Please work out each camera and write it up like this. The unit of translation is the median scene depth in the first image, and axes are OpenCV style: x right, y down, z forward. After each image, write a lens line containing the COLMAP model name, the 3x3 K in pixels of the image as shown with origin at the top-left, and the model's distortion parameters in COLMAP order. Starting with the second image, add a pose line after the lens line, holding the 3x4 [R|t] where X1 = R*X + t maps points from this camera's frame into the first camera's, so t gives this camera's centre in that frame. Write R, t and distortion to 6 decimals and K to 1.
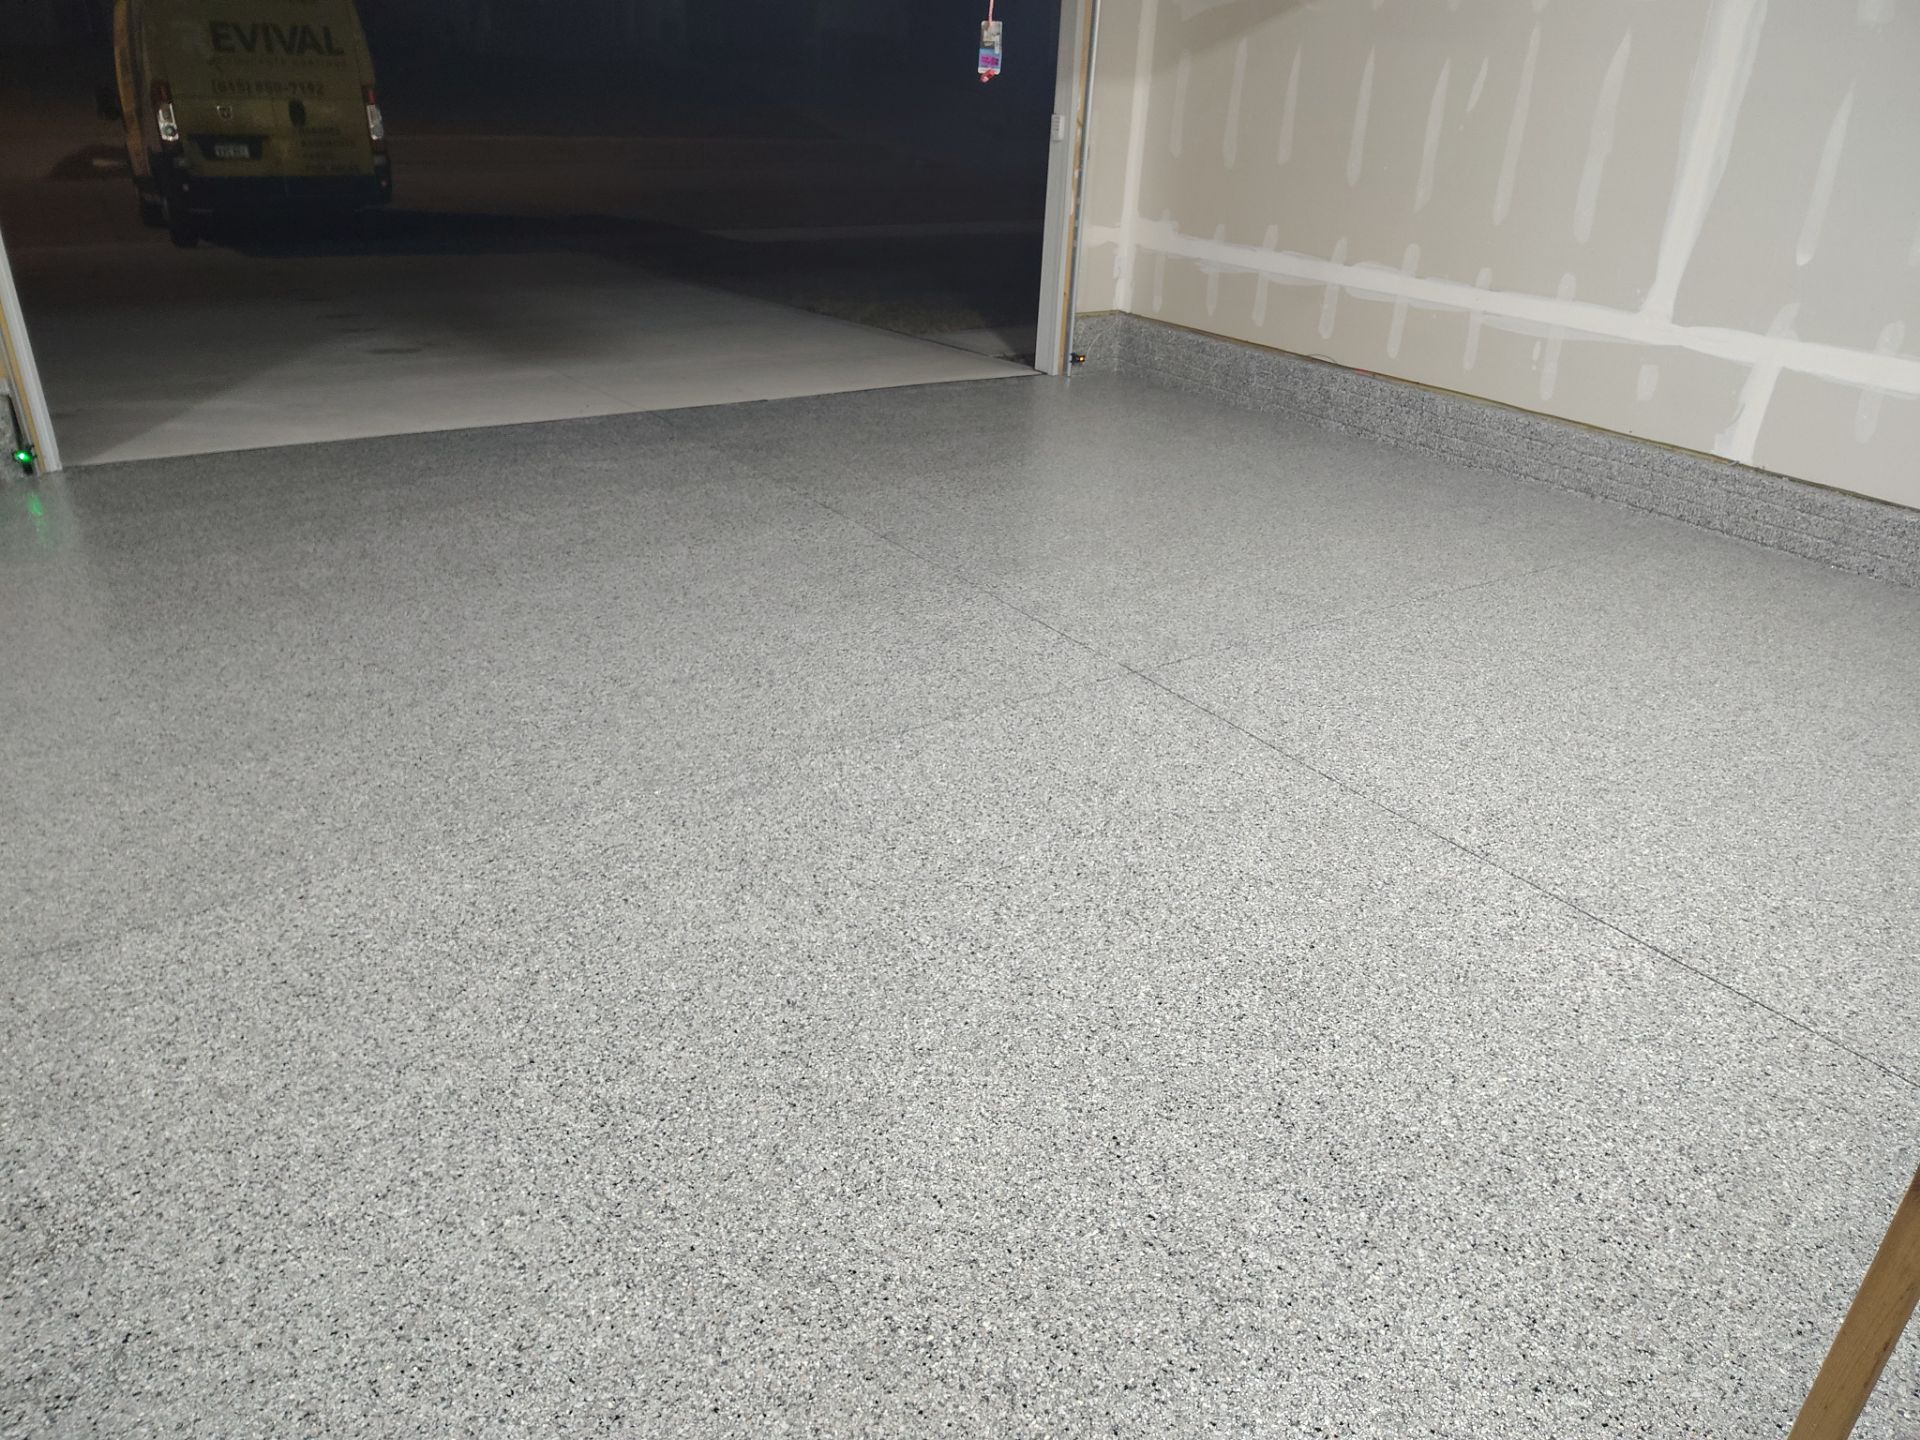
lens RADIAL K [[1313.8, 0, 961.5], [0, 1313.8, 734.8], [0, 0, 1]] dist [0.050824, -0.061847]
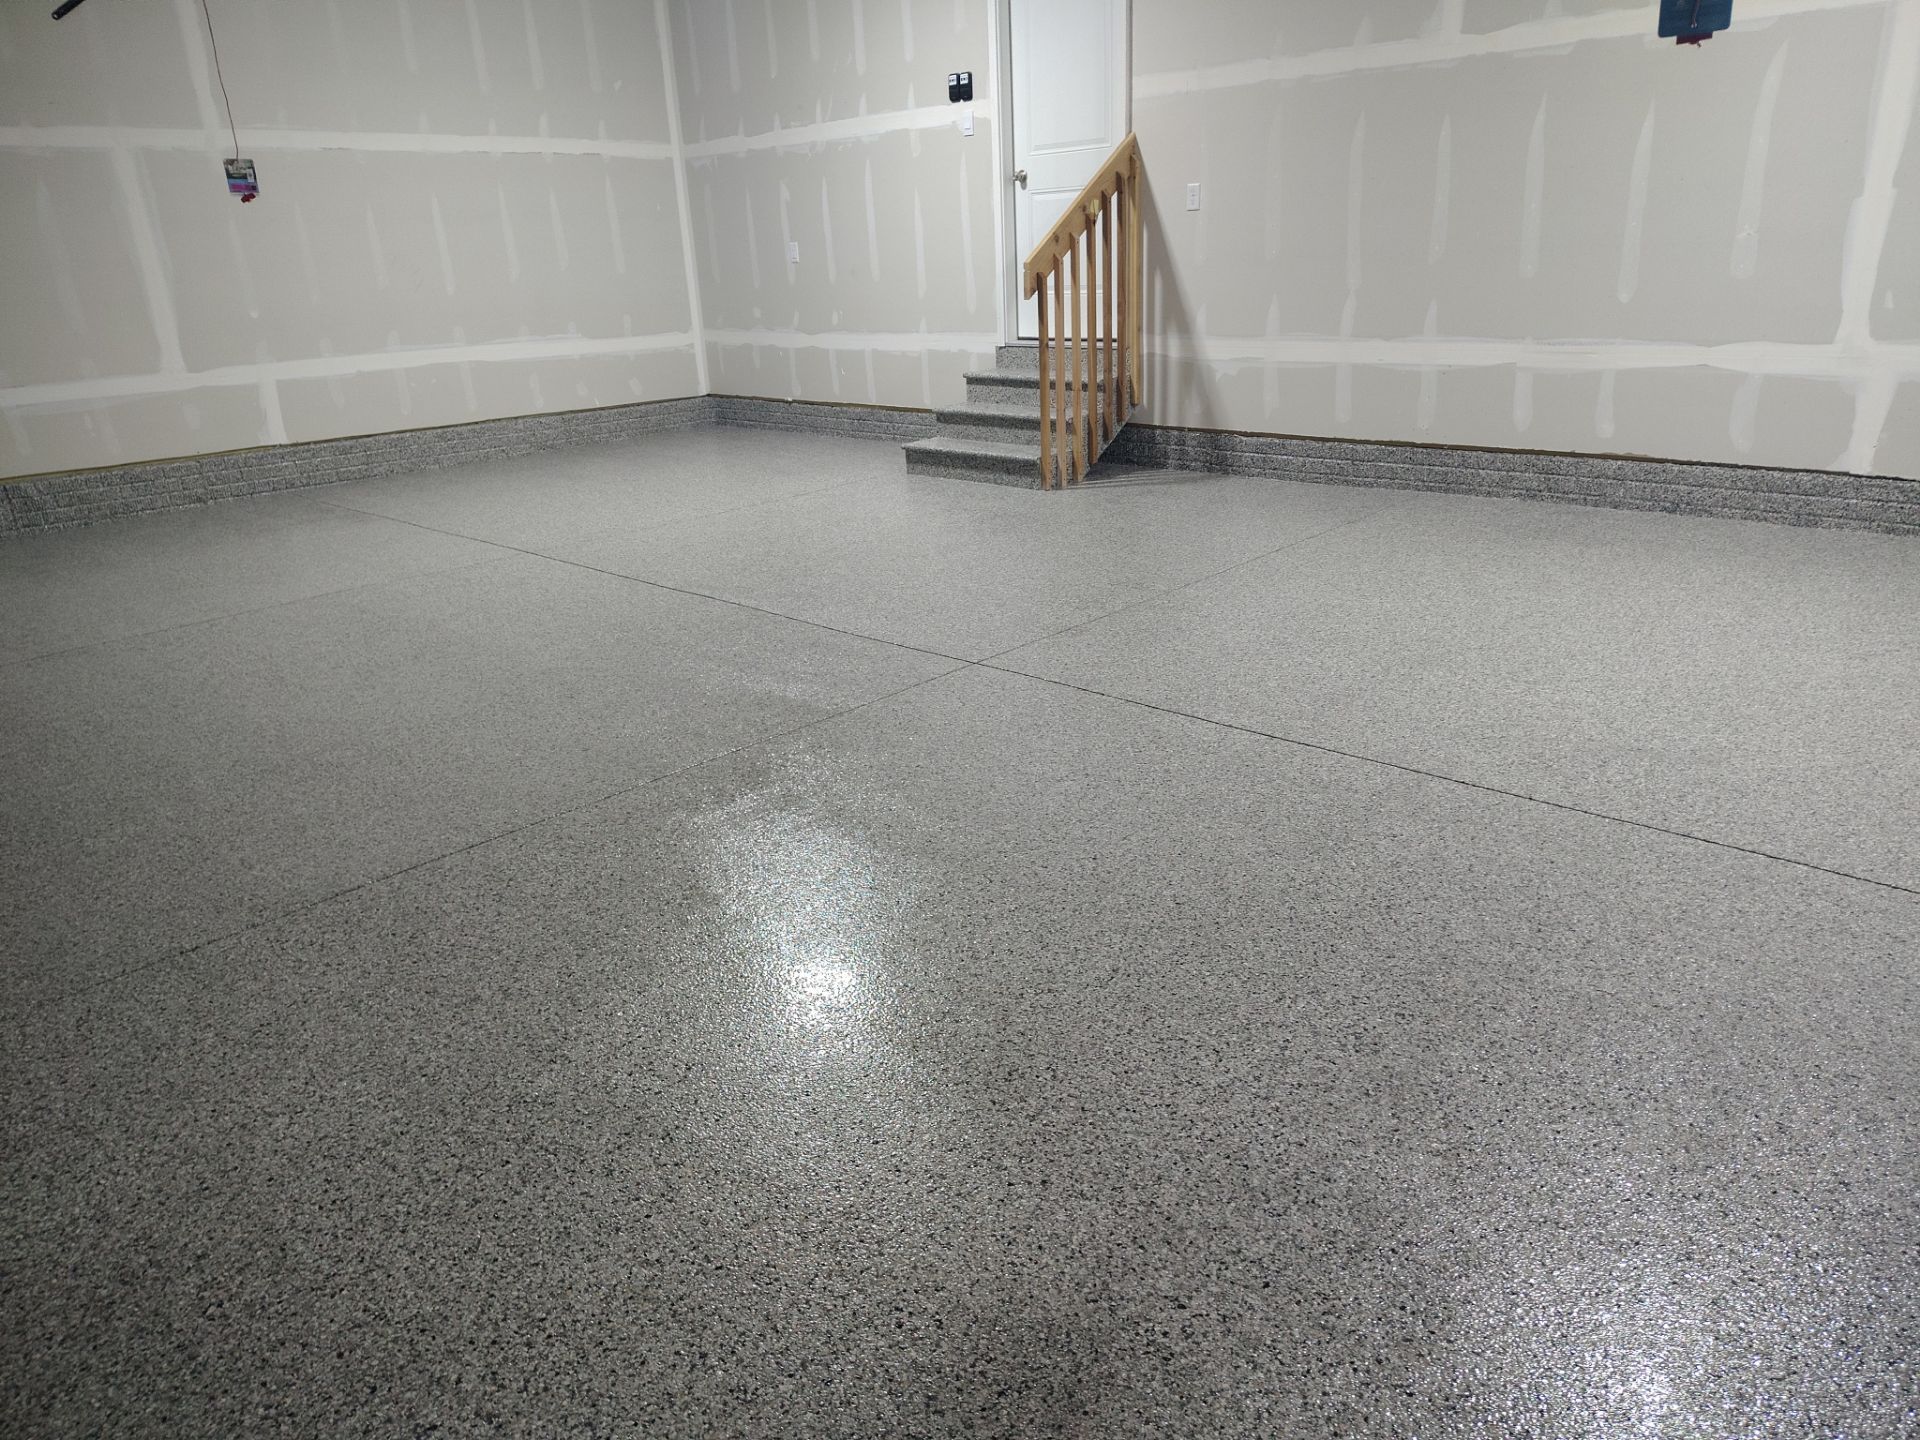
lens RADIAL K [[1313.8, 0, 965.8], [0, 1313.8, 733.1], [0, 0, 1]] dist [0.050824, -0.061847]
pose [[-0.217929, -0.367532, 0.904117, -2.496825], [0.468034, 0.773552, 0.427271, -0.519296], [-0.856417, 0.516273, 0.003438, 1.080828]]
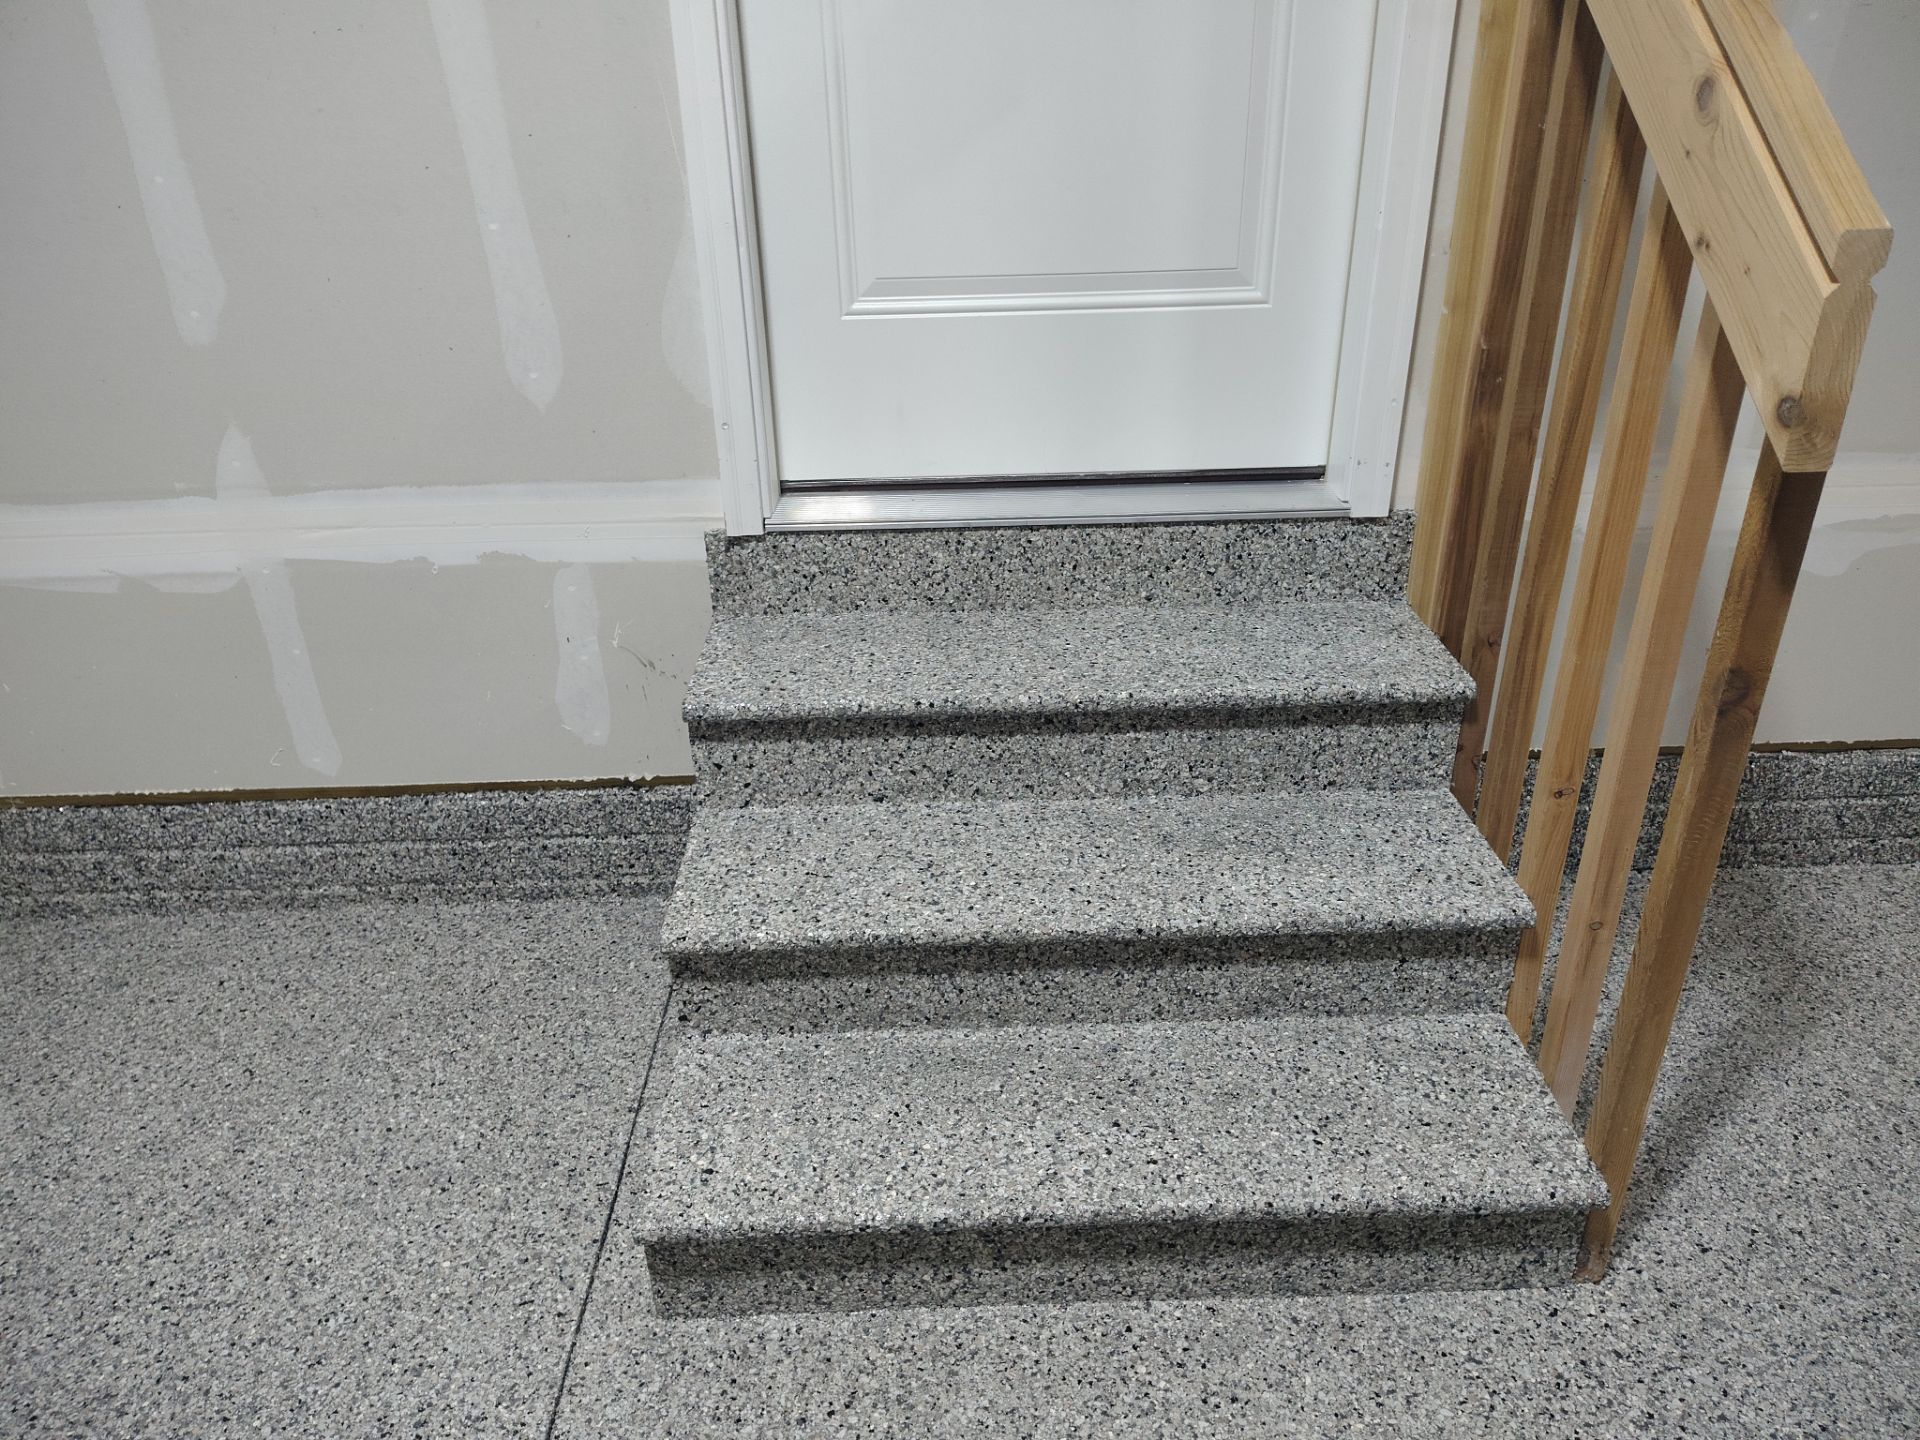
lens RADIAL K [[1313.8, 0, 973.8], [0, 1313.8, 724.5], [0, 0, 1]] dist [0.050824, -0.061847]
pose [[-0.848535, -0.262451, 0.459464, 0.402591], [0.224084, 0.608383, 0.761352, -0.312159], [-0.479348, 0.748993, -0.457423, 0.890421]]
